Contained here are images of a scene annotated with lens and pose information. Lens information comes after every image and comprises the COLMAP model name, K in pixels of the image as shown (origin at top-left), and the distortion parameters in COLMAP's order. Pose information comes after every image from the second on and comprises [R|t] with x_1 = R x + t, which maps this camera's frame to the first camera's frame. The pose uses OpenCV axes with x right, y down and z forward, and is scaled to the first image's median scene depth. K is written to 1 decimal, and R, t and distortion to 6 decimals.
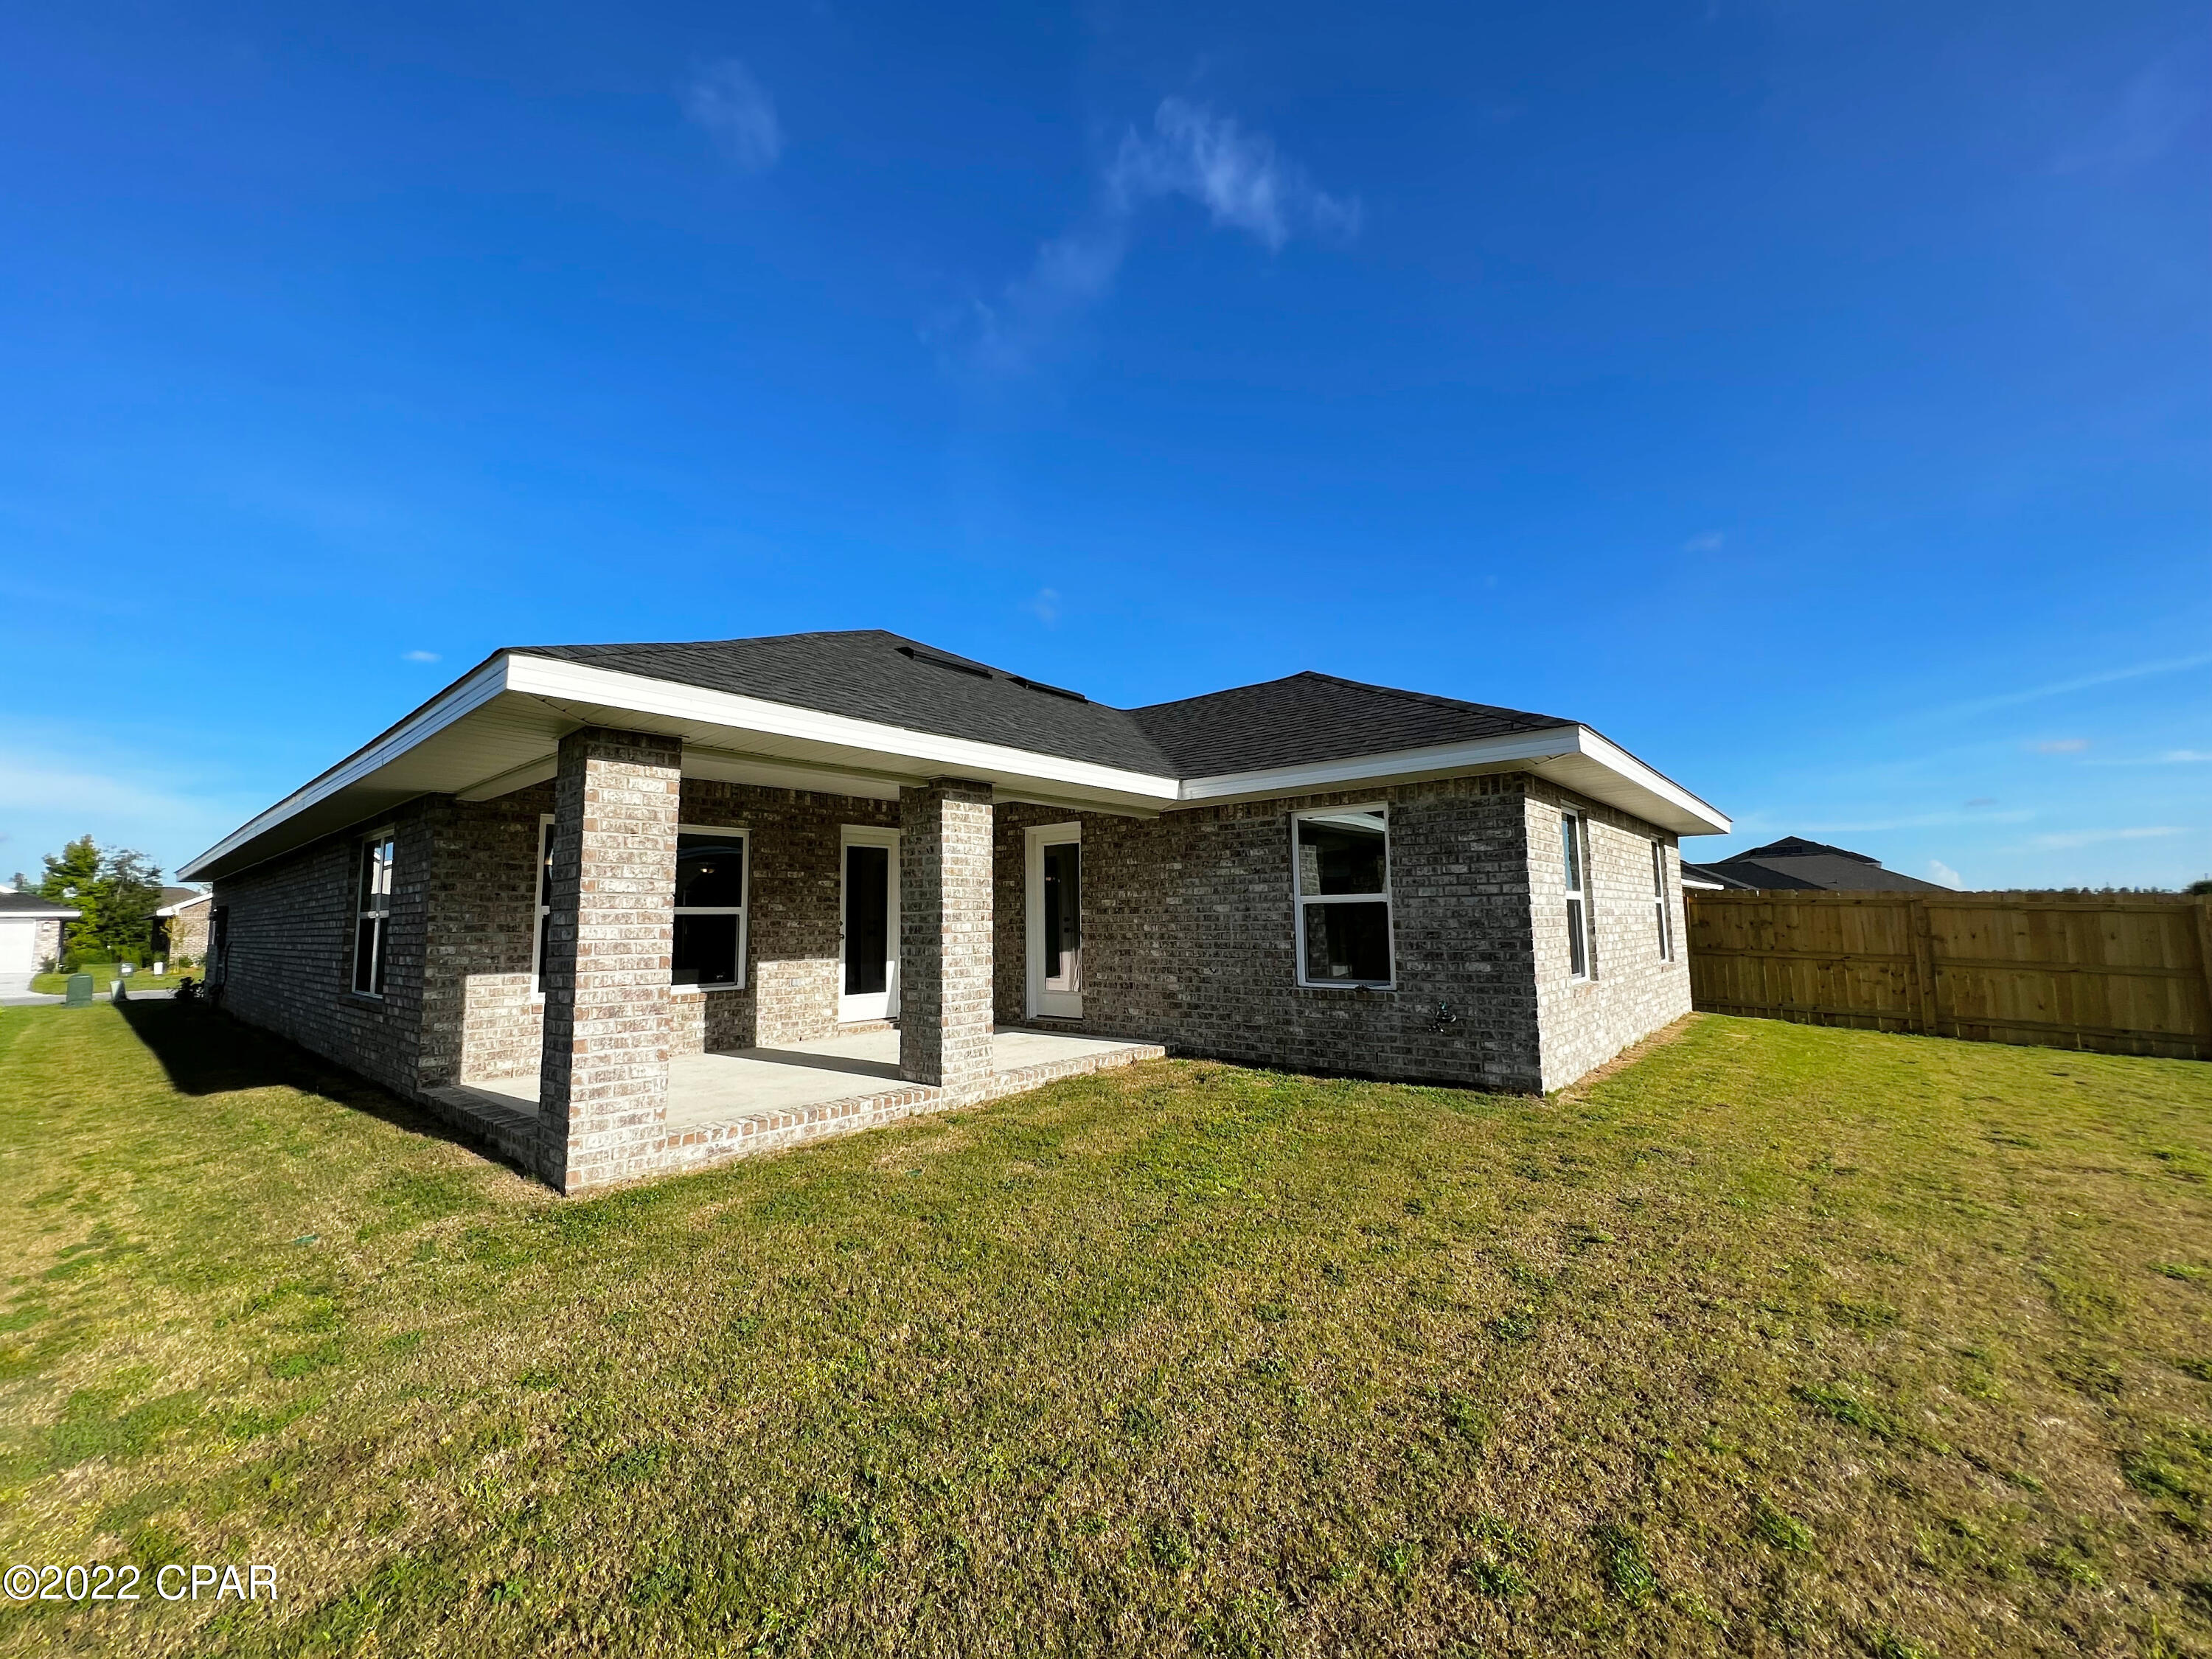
lens RADIAL K [[890.9, 0, 1105.4], [0, 890.9, 827.5], [0, 0, 1]] dist [-0.003874, 0.001793]
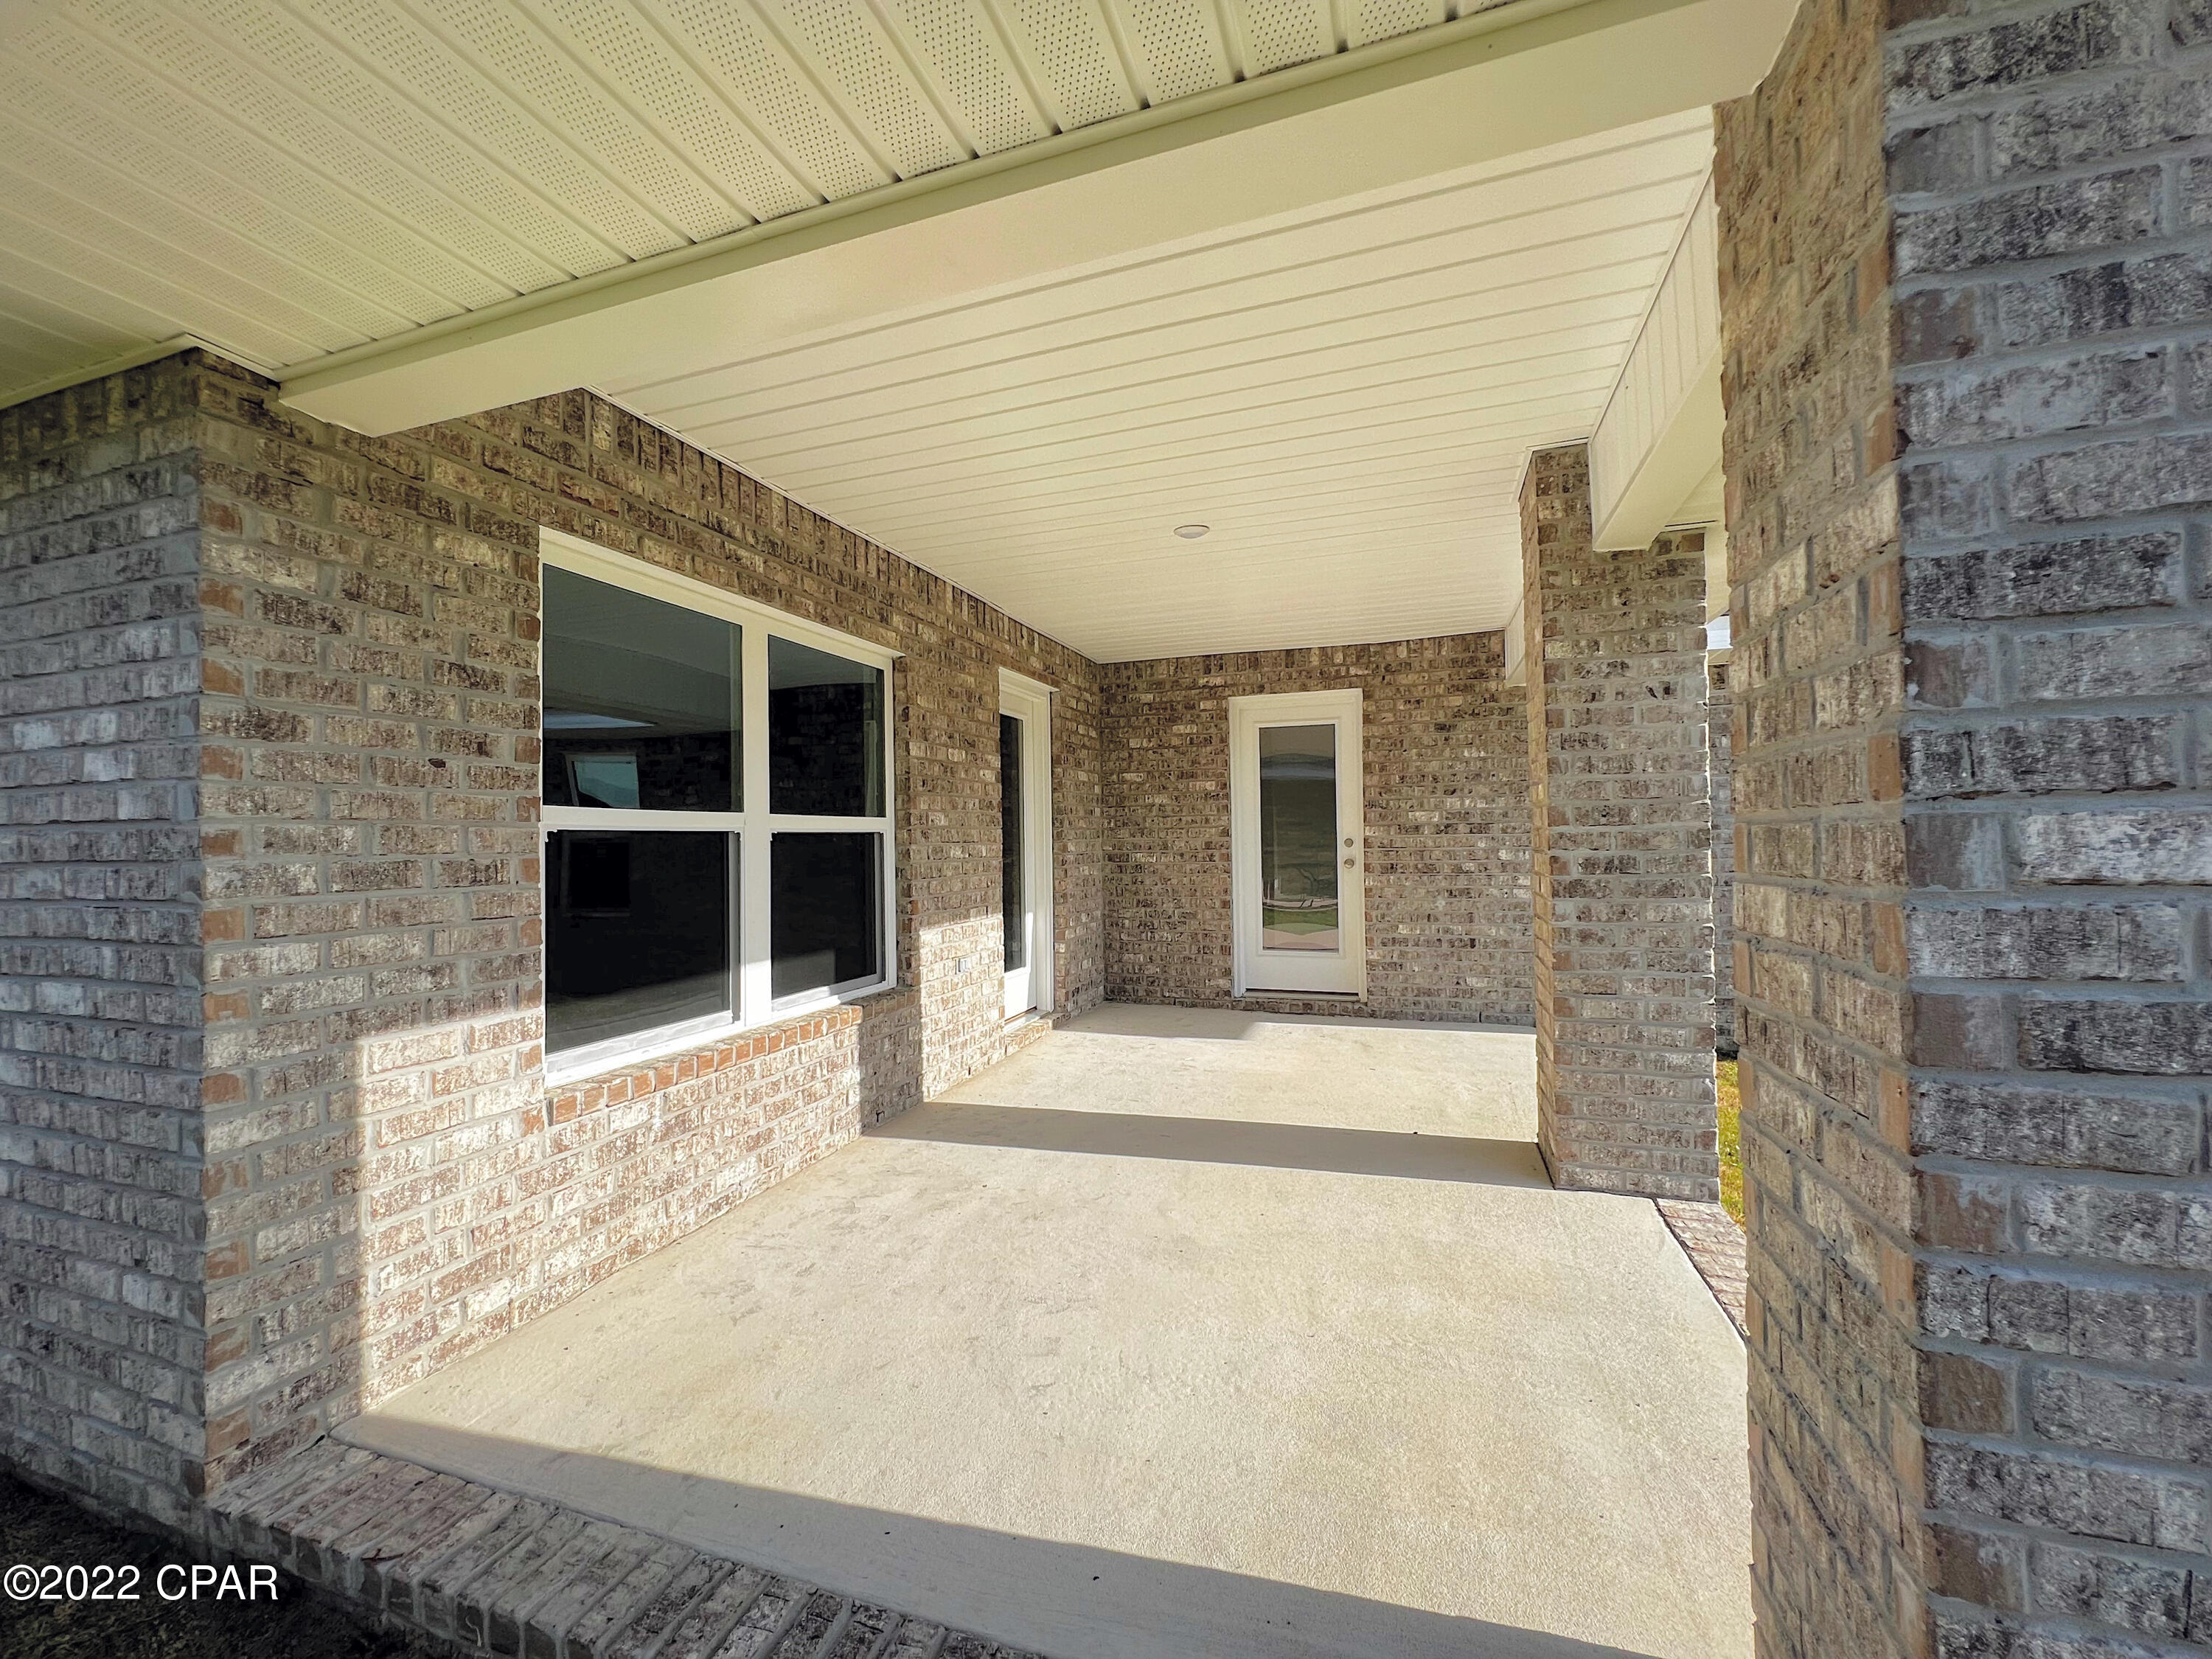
lens RADIAL K [[892.9, 0, 1106.1], [0, 892.9, 826.6], [0, 0, 1]] dist [0.002613, -0.001127]
pose [[0.927957, 0.005562, 0.372647, -0.579748], [-0.037742, 0.996151, 0.079117, 0.063254], [-0.370772, -0.087482, 0.924594, 0.625114]]
